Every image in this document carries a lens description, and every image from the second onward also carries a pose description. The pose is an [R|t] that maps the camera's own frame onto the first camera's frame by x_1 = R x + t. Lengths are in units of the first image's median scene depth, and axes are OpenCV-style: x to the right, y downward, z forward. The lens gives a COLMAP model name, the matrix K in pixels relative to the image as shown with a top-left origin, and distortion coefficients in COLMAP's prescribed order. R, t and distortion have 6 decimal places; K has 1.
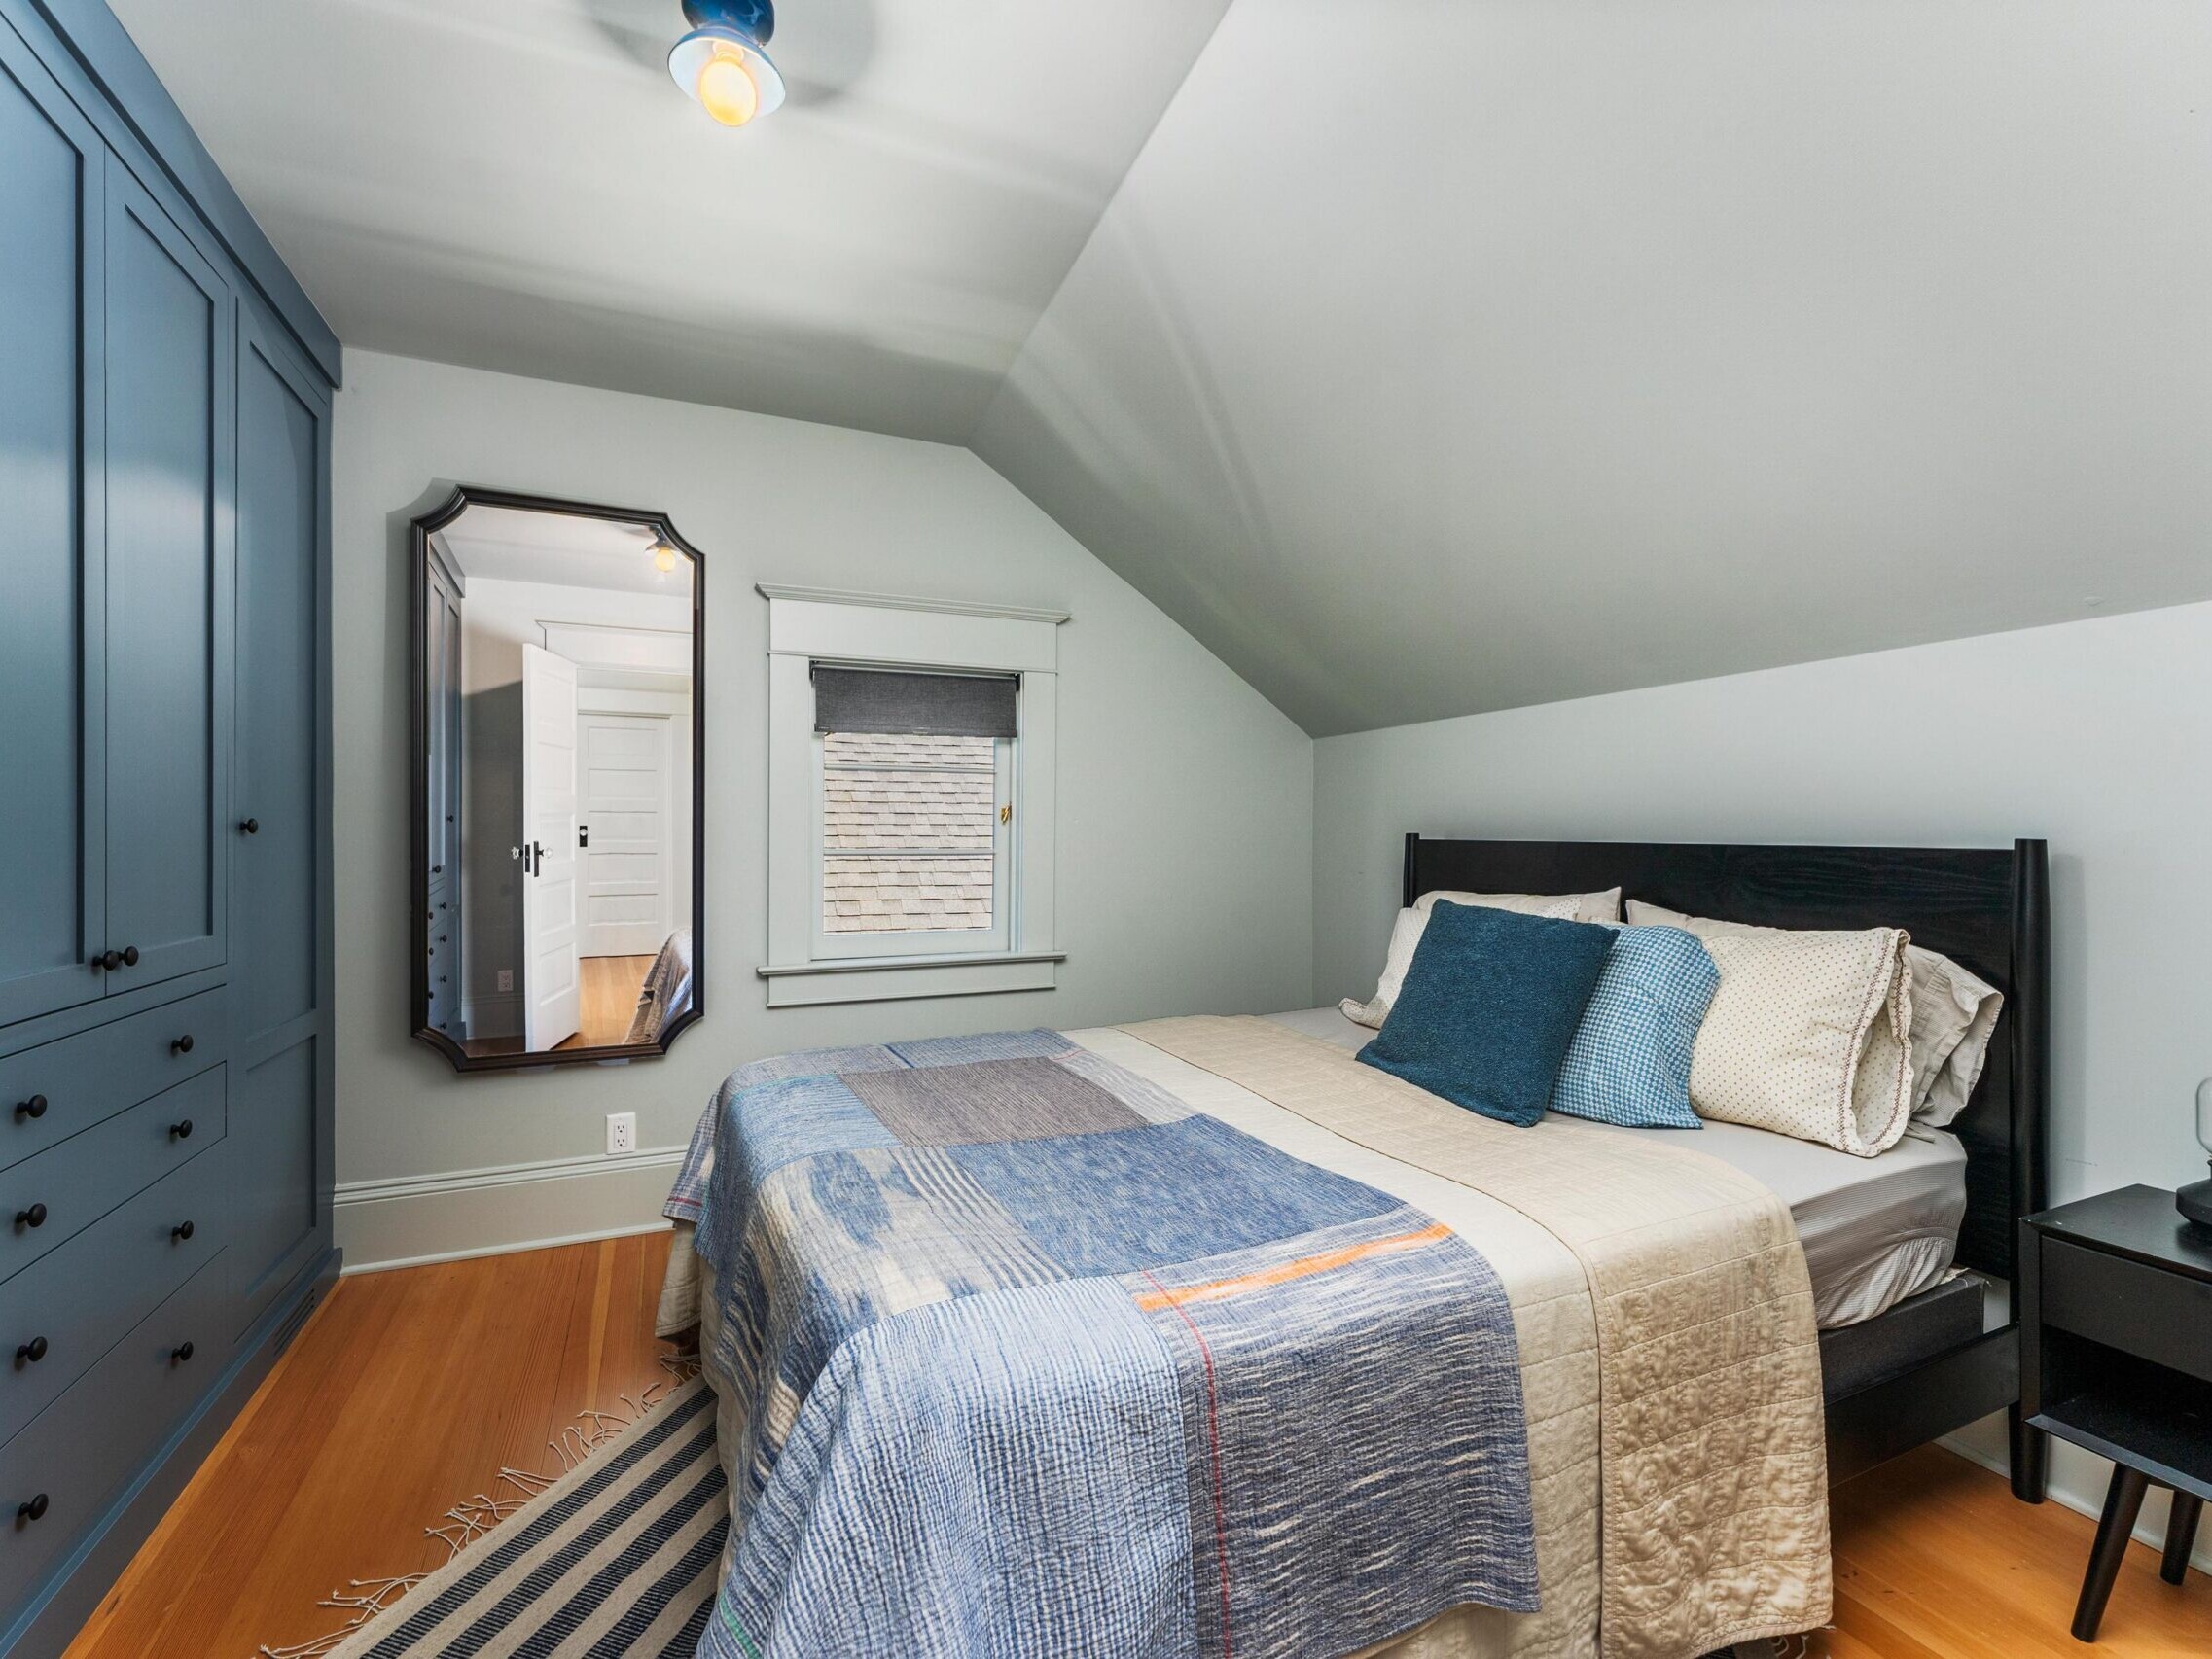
lens RADIAL K [[960.9, 0, 1109.3], [0, 960.9, 832.4], [0, 0, 1]] dist [0.001713, 0.000181]
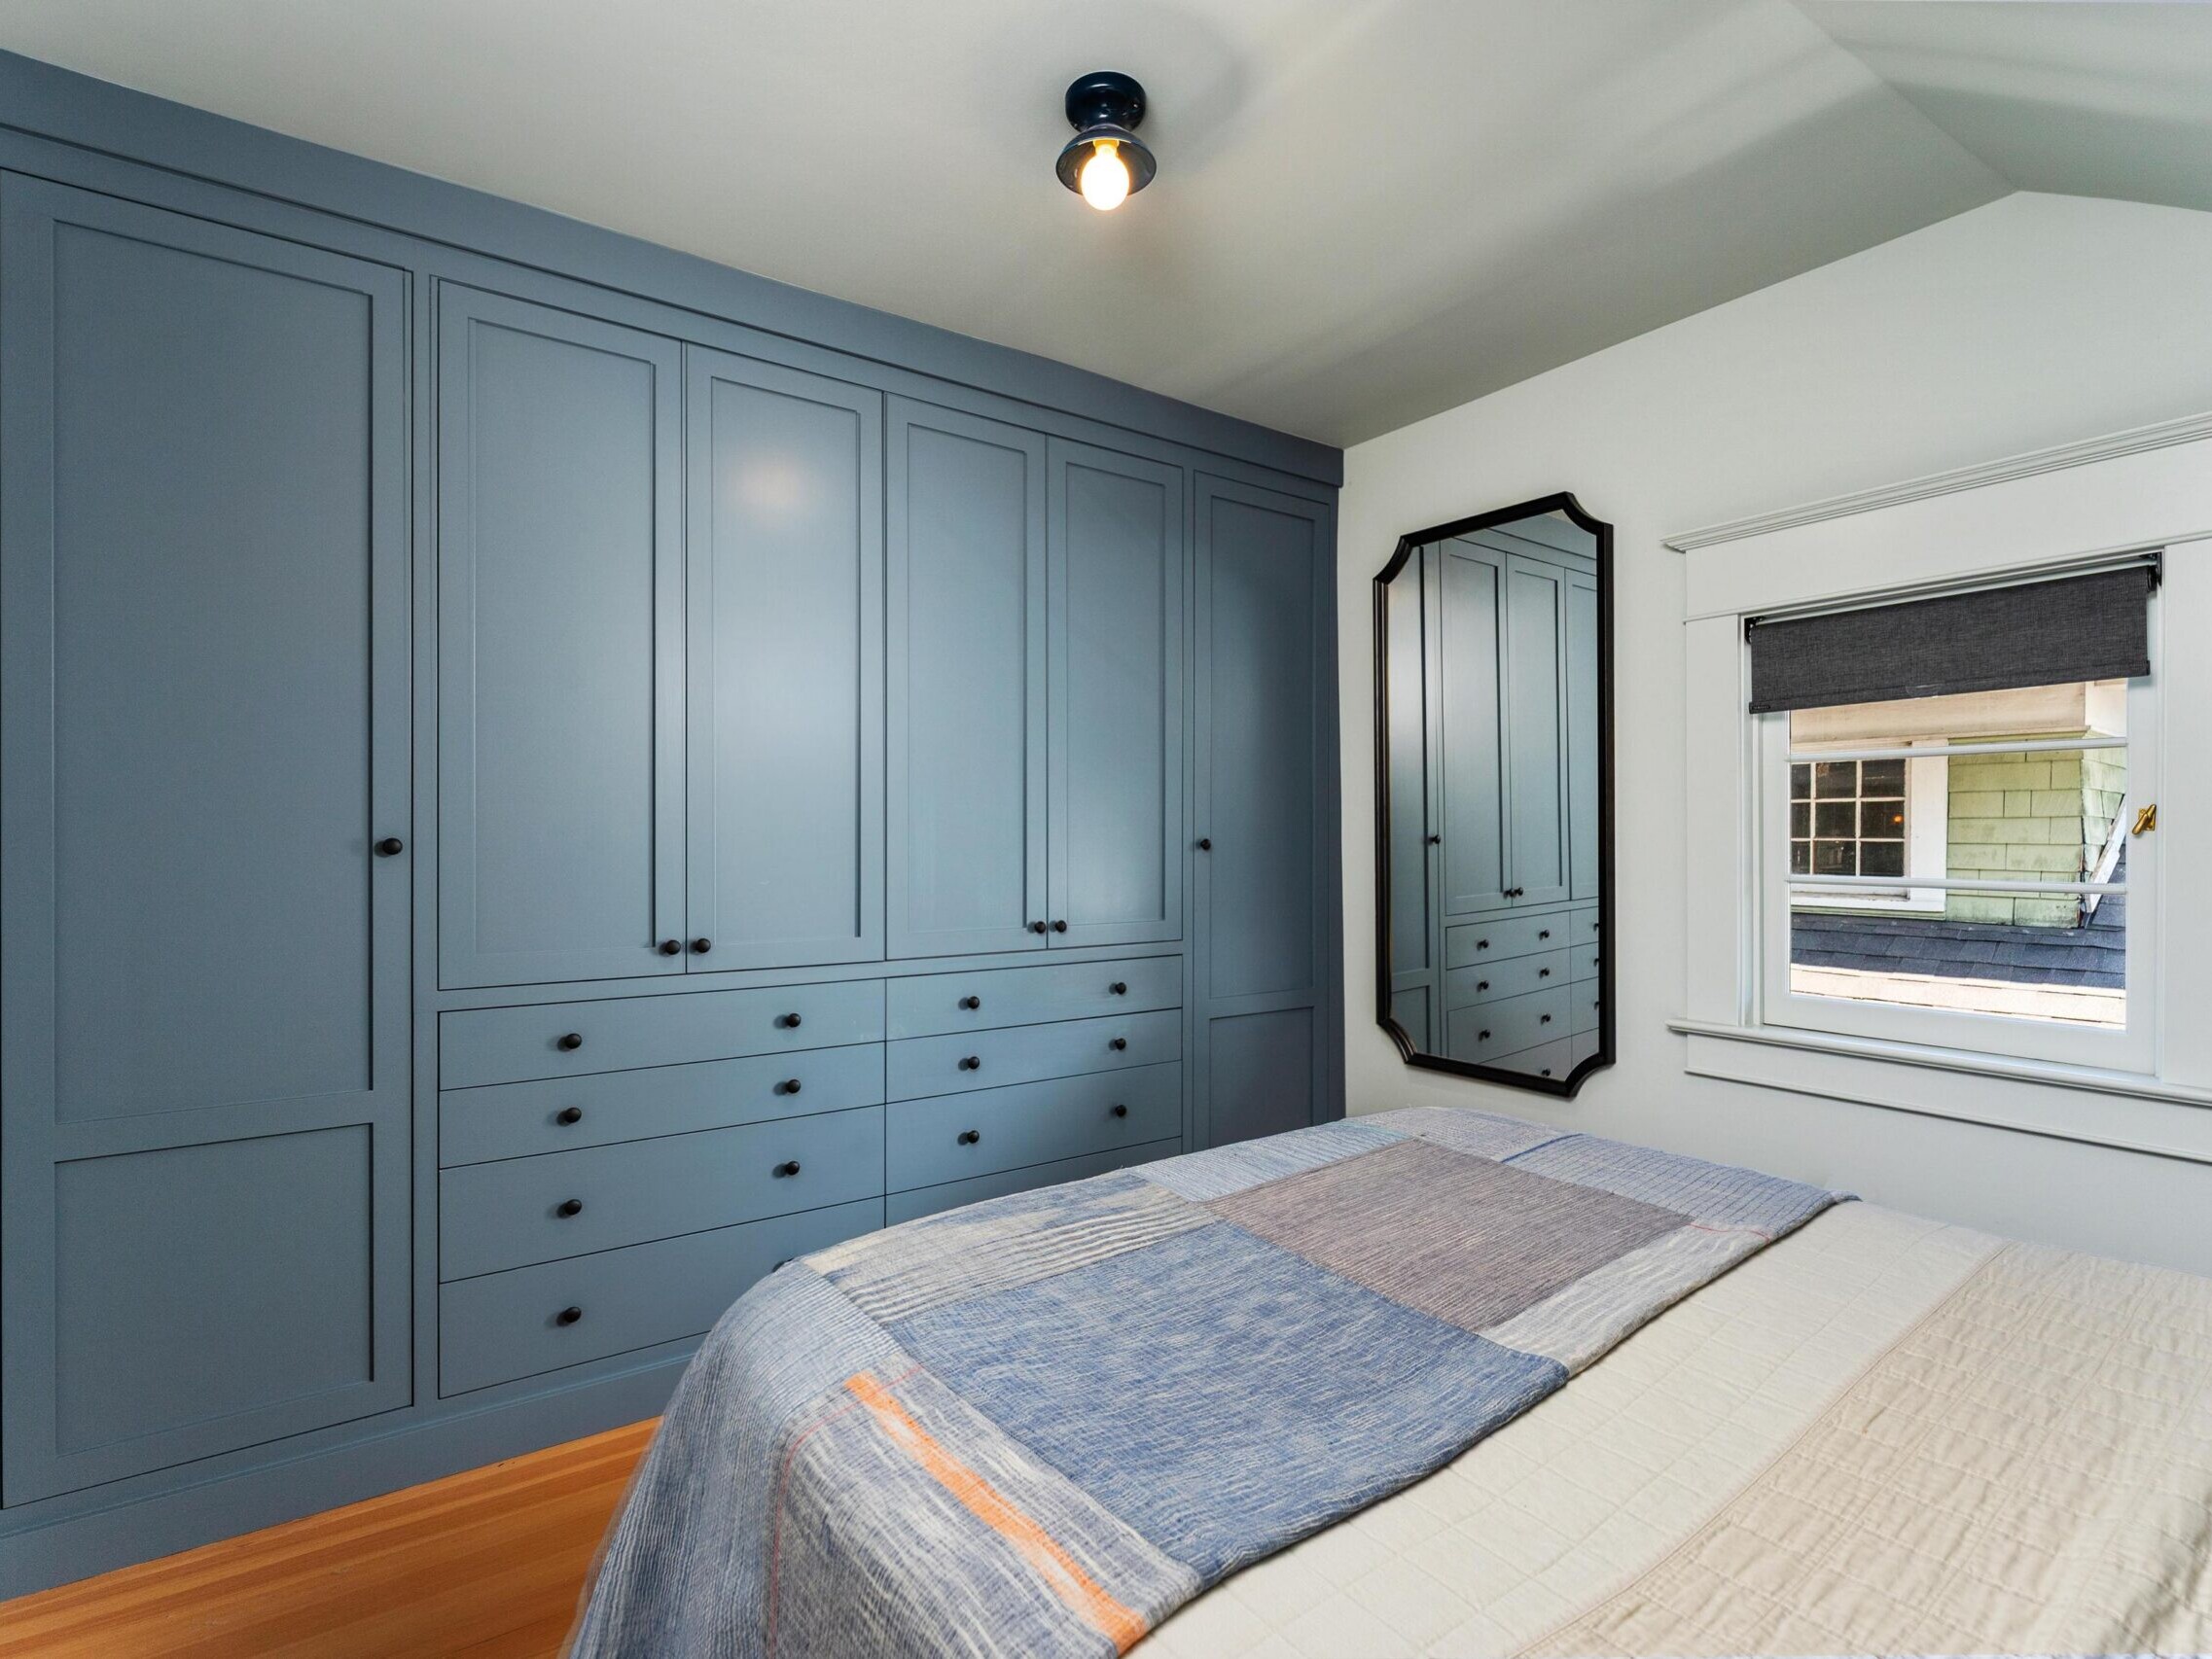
lens RADIAL K [[1031.6, 0, 1107.7], [0, 1031.6, 830.1], [0, 0, 1]] dist [0.002172, -0.000200]
pose [[0.227584, -0.006735, -0.973735, 0.720419], [0.003397, 0.999975, -0.006122, -0.024359], [0.973752, -0.001915, 0.227602, 0.679105]]
